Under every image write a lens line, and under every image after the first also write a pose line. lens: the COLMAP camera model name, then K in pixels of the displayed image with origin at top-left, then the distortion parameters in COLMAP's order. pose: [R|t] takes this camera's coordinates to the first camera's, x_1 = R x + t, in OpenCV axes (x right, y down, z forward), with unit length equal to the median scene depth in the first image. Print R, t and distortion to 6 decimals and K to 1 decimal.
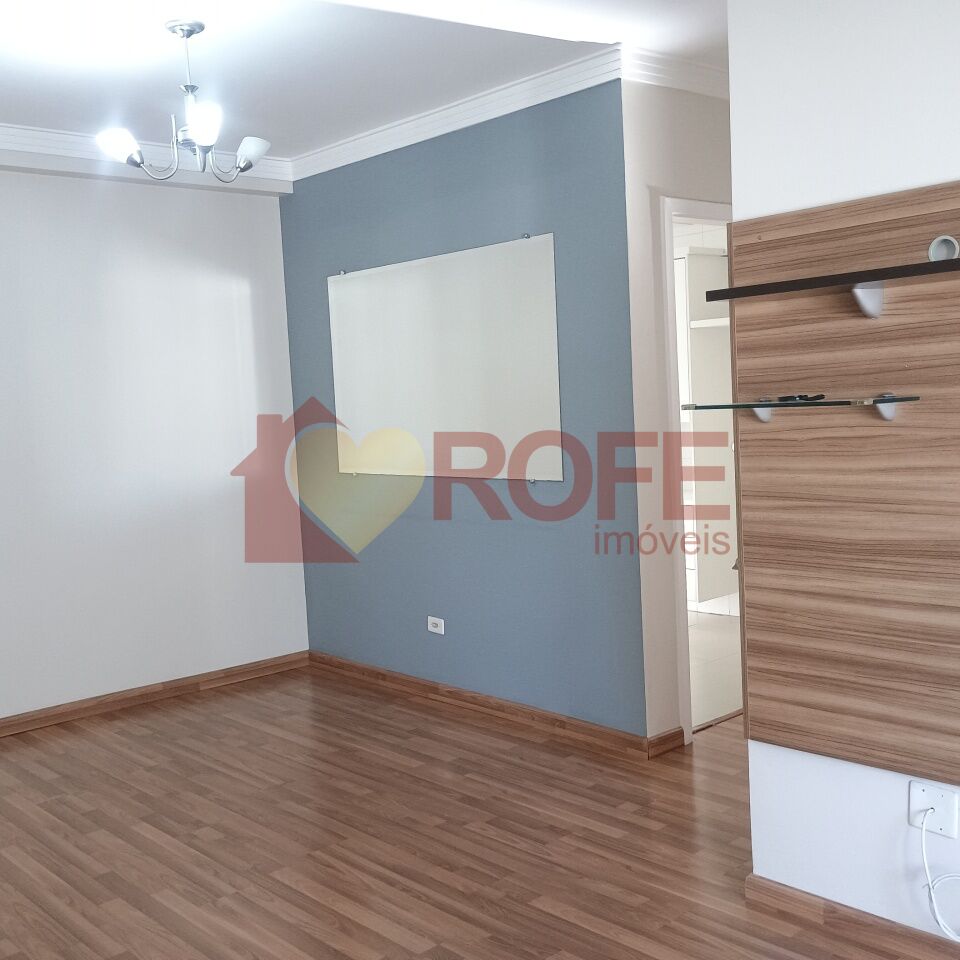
lens RADIAL K [[1112.9, 0, 480.3], [0, 1112.9, 479.0], [0, 0, 1]] dist [0.031278, 0.000000]
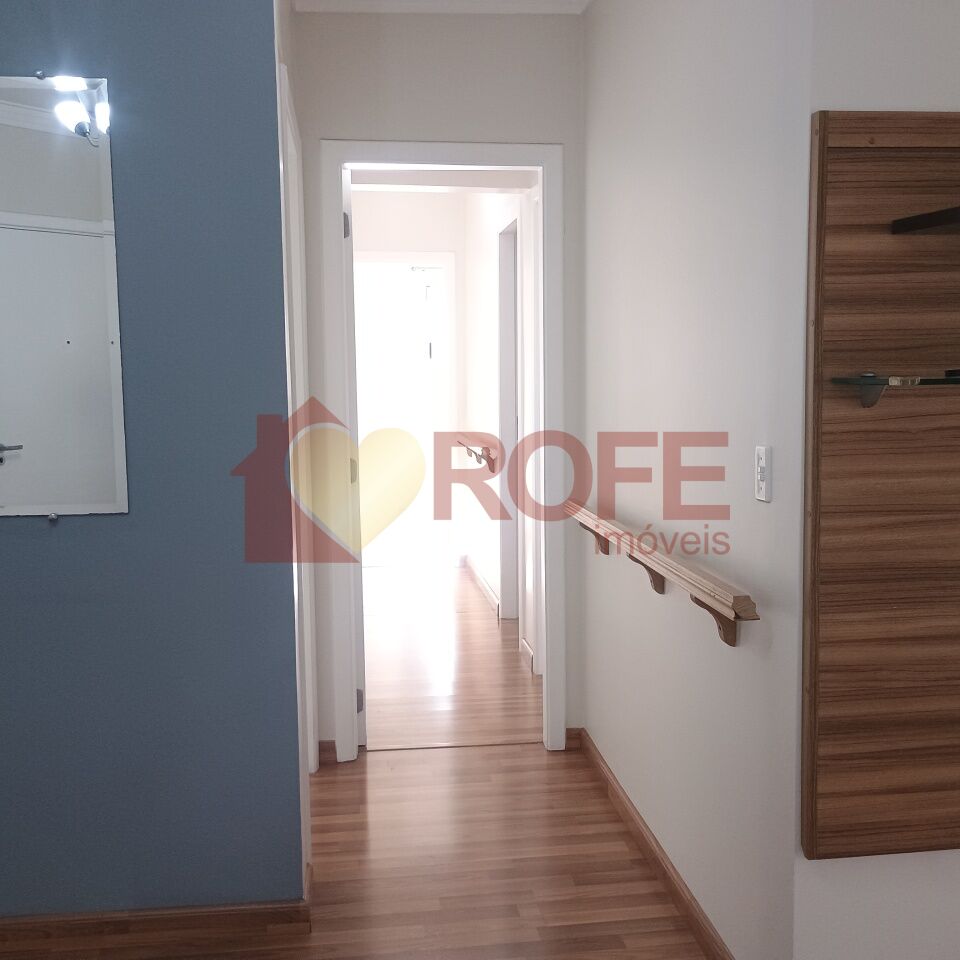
lens RADIAL K [[1112.9, 0, 479.9], [0, 1112.9, 481.9], [0, 0, 1]] dist [0.031278, 0.000000]
pose [[0.576613, -0.044461, 0.815807, -0.465217], [0.046172, 0.998696, 0.021794, -0.030320], [-0.815712, 0.025100, 0.577914, 0.795345]]
